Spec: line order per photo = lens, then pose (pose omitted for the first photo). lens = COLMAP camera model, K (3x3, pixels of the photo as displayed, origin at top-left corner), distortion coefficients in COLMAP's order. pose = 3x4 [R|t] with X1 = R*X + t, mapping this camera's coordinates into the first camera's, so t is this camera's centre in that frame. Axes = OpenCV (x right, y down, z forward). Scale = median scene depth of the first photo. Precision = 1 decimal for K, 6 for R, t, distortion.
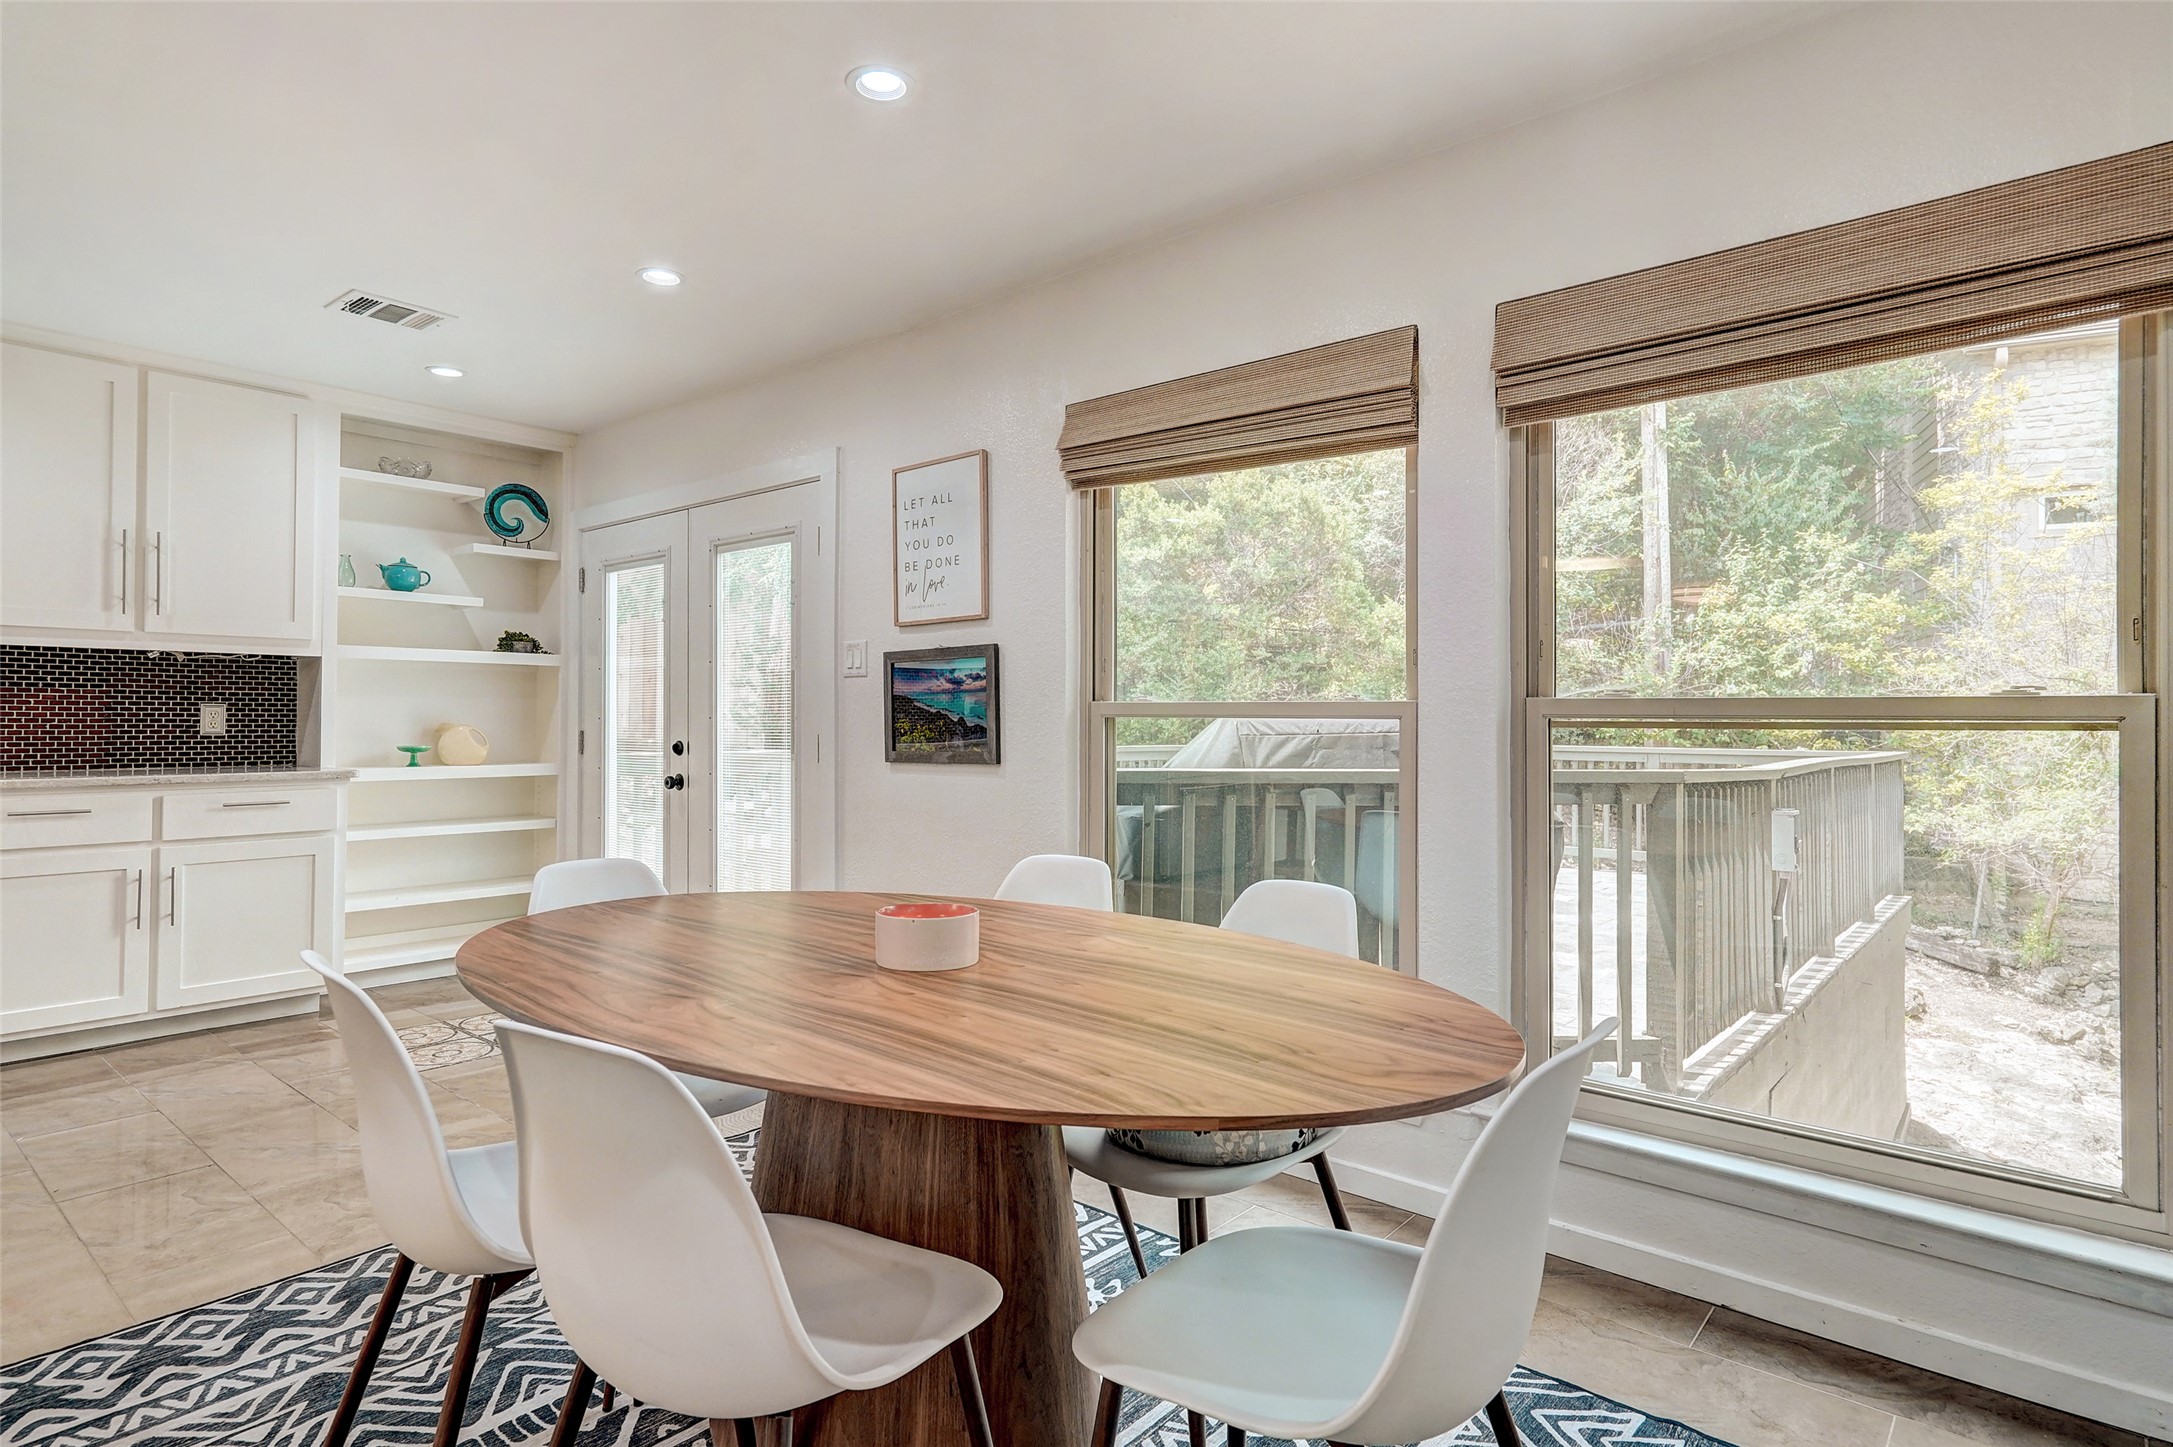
lens RADIAL K [[1154.4, 0, 1066.7], [0, 1154.4, 703.9], [0, 0, 1]] dist [0.011086, 0.004363]
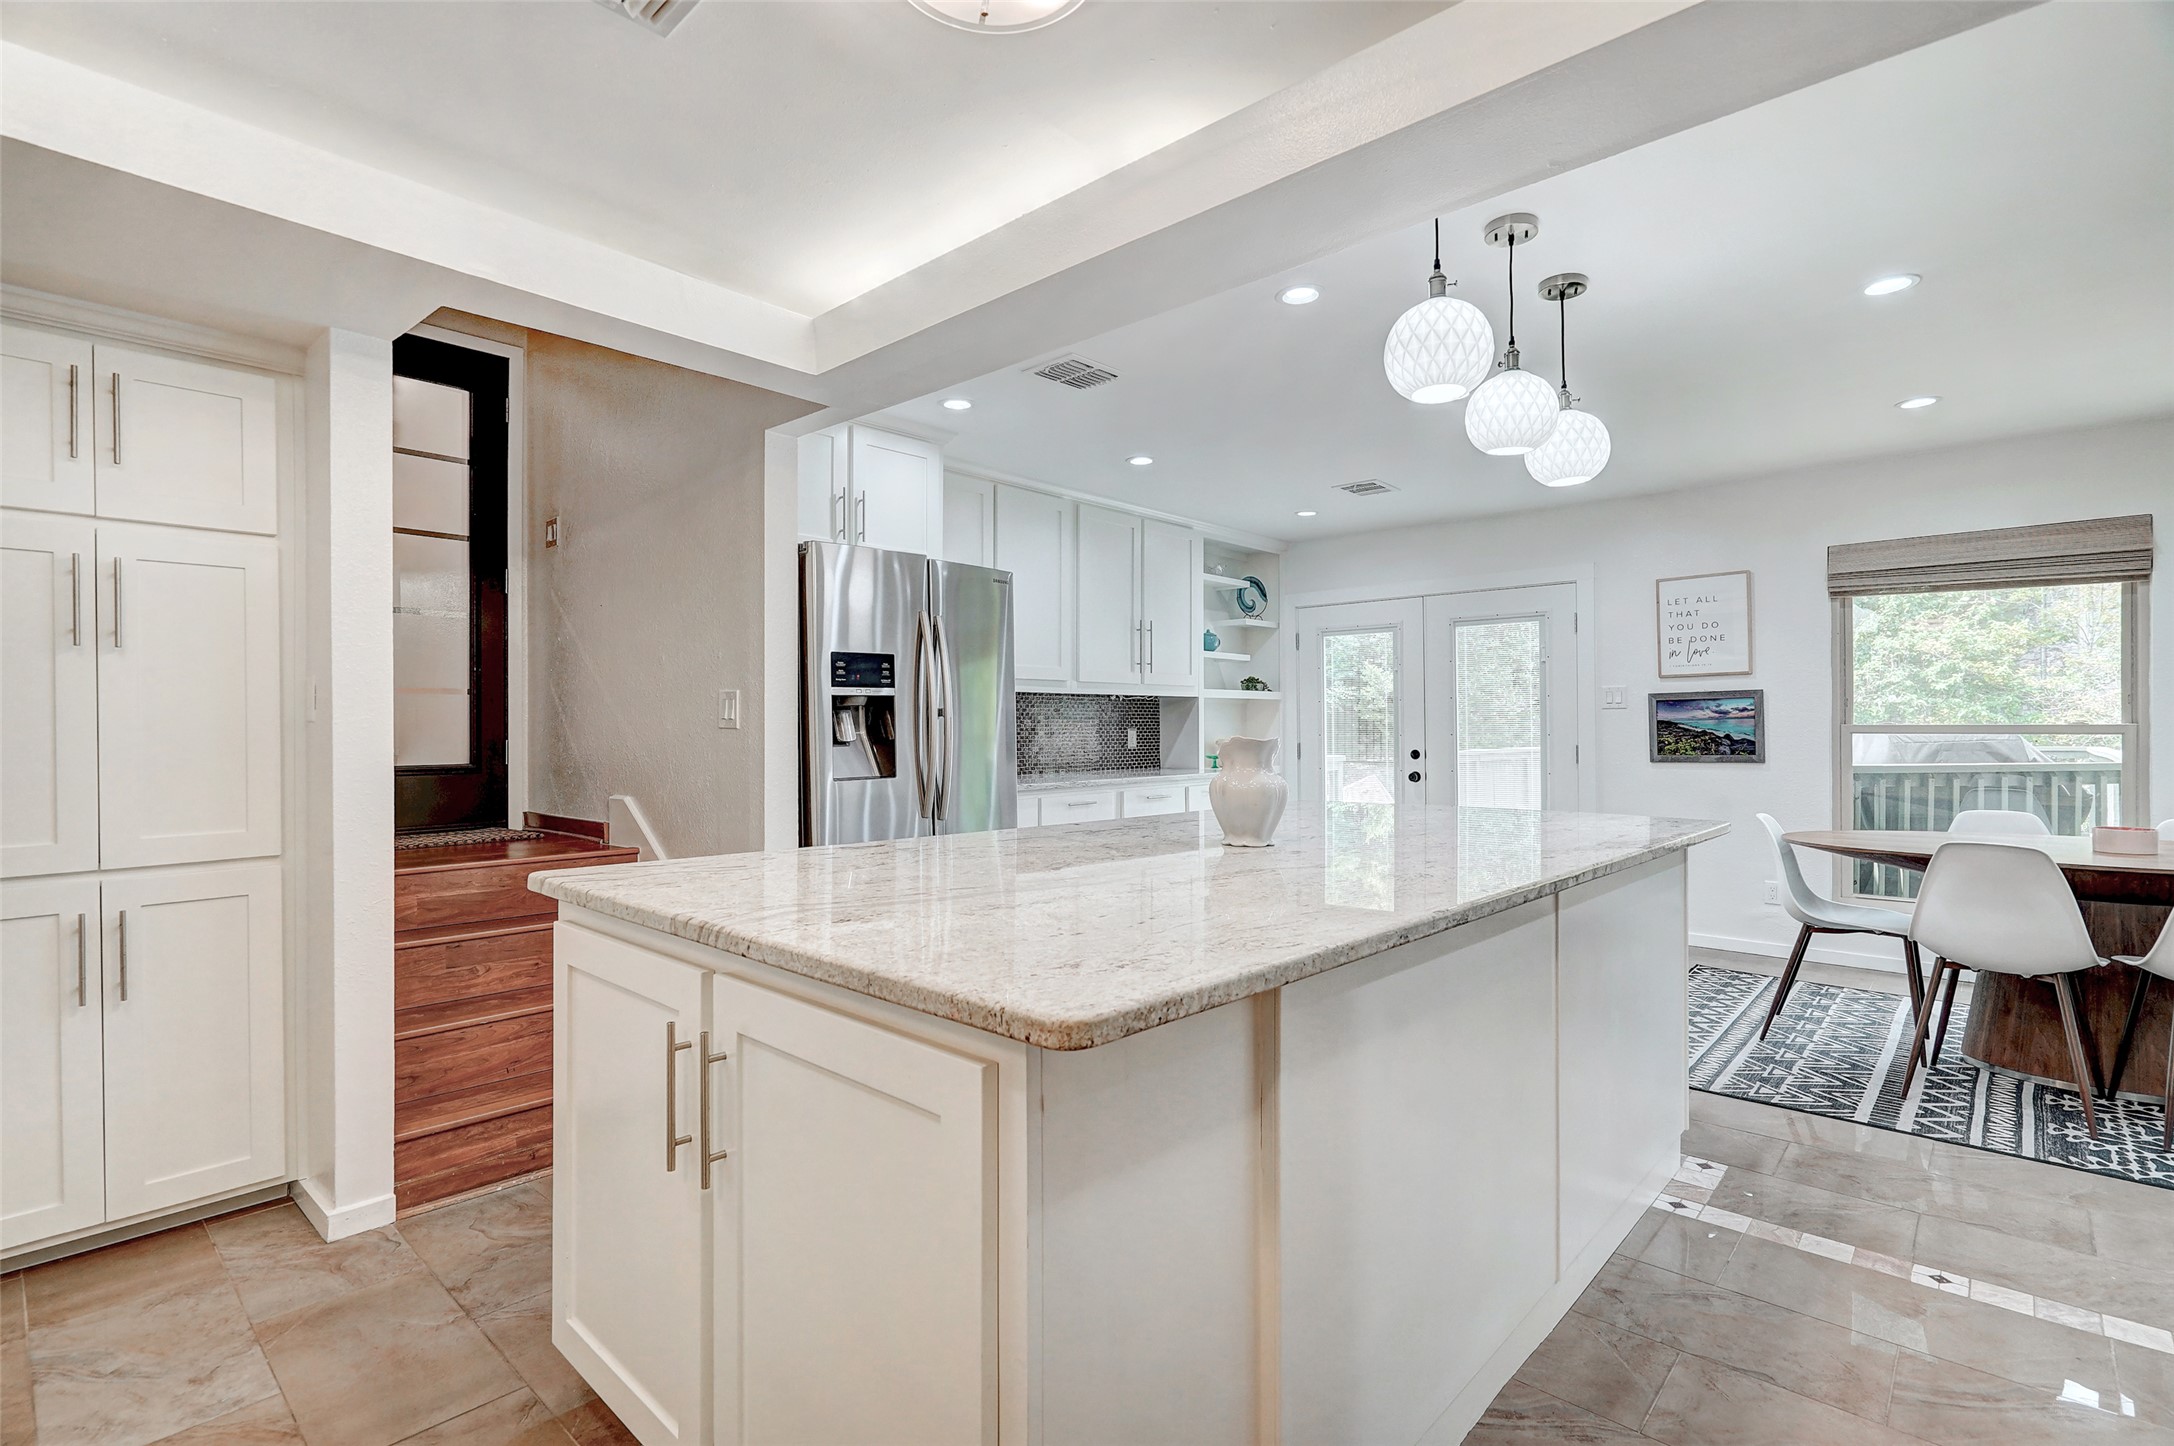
lens RADIAL K [[1042.7, 0, 1088.2], [0, 1042.7, 703.6], [0, 0, 1]] dist [-0.004160, 0.000841]
pose [[0.999898, -0.010419, -0.009789, -0.784843], [0.010366, 0.999932, -0.005414, -0.026660], [0.009845, 0.005312, 0.999937, -0.385050]]
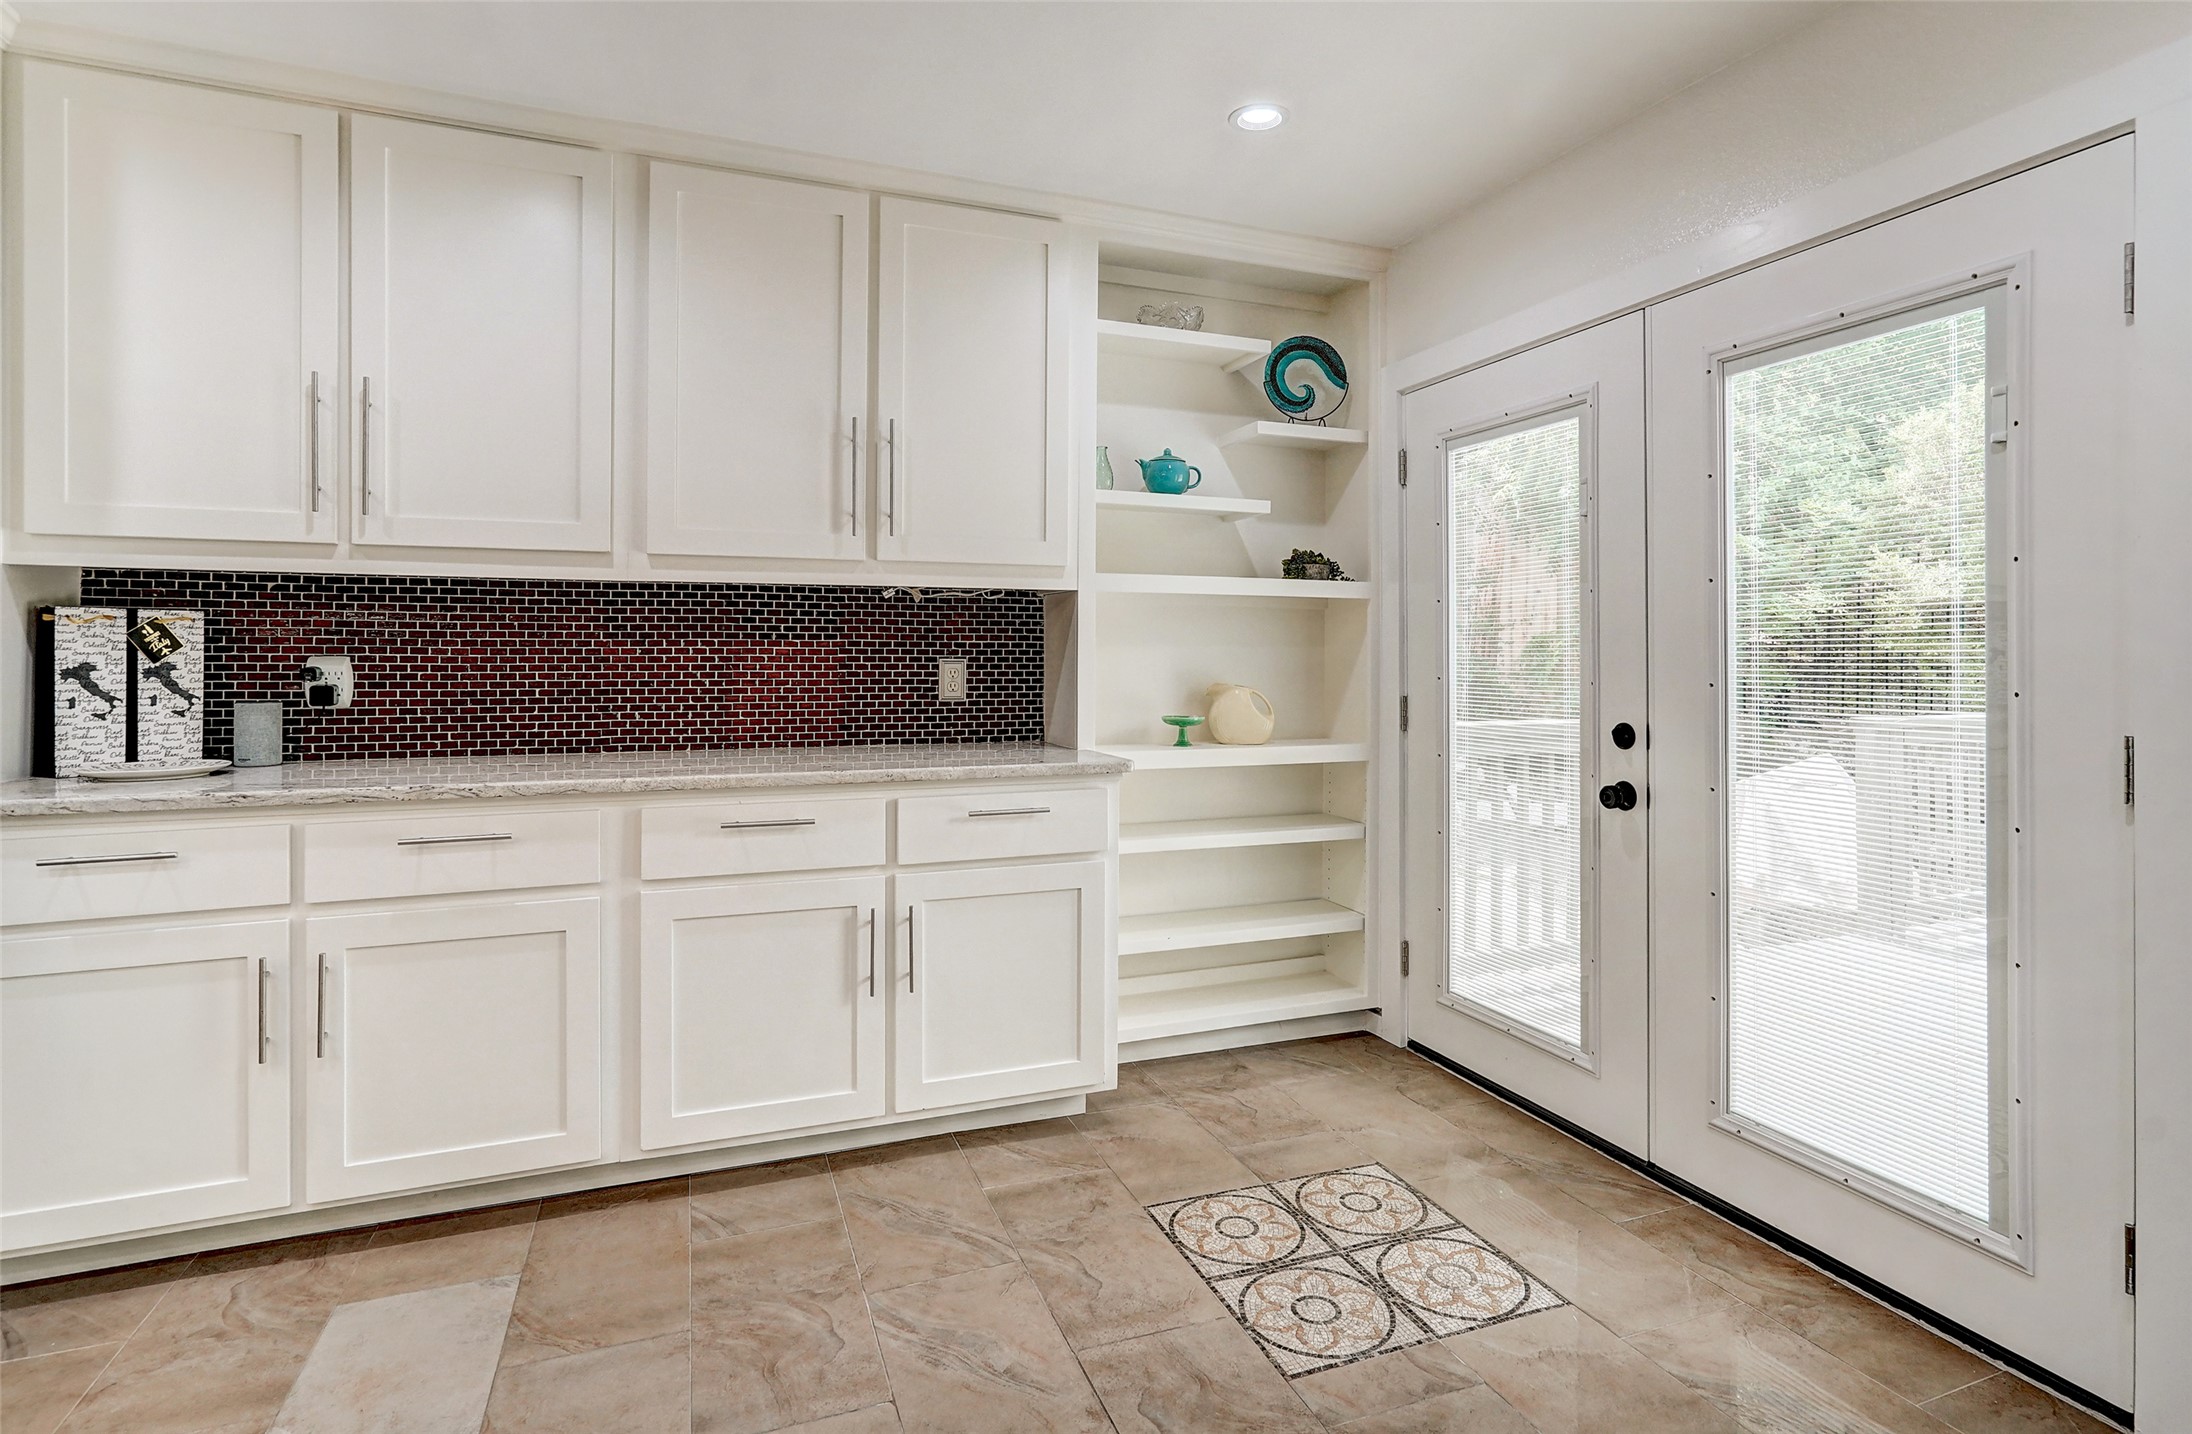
lens RADIAL K [[1093.3, 0, 1103.3], [0, 1093.3, 646.0], [0, 0, 1]] dist [-0.018669, 0.002042]
pose [[0.885174, -0.005473, -0.465228, -0.327727], [0.006944, 0.999975, 0.001450, -0.008408], [0.465208, -0.004514, 0.885190, 0.431935]]
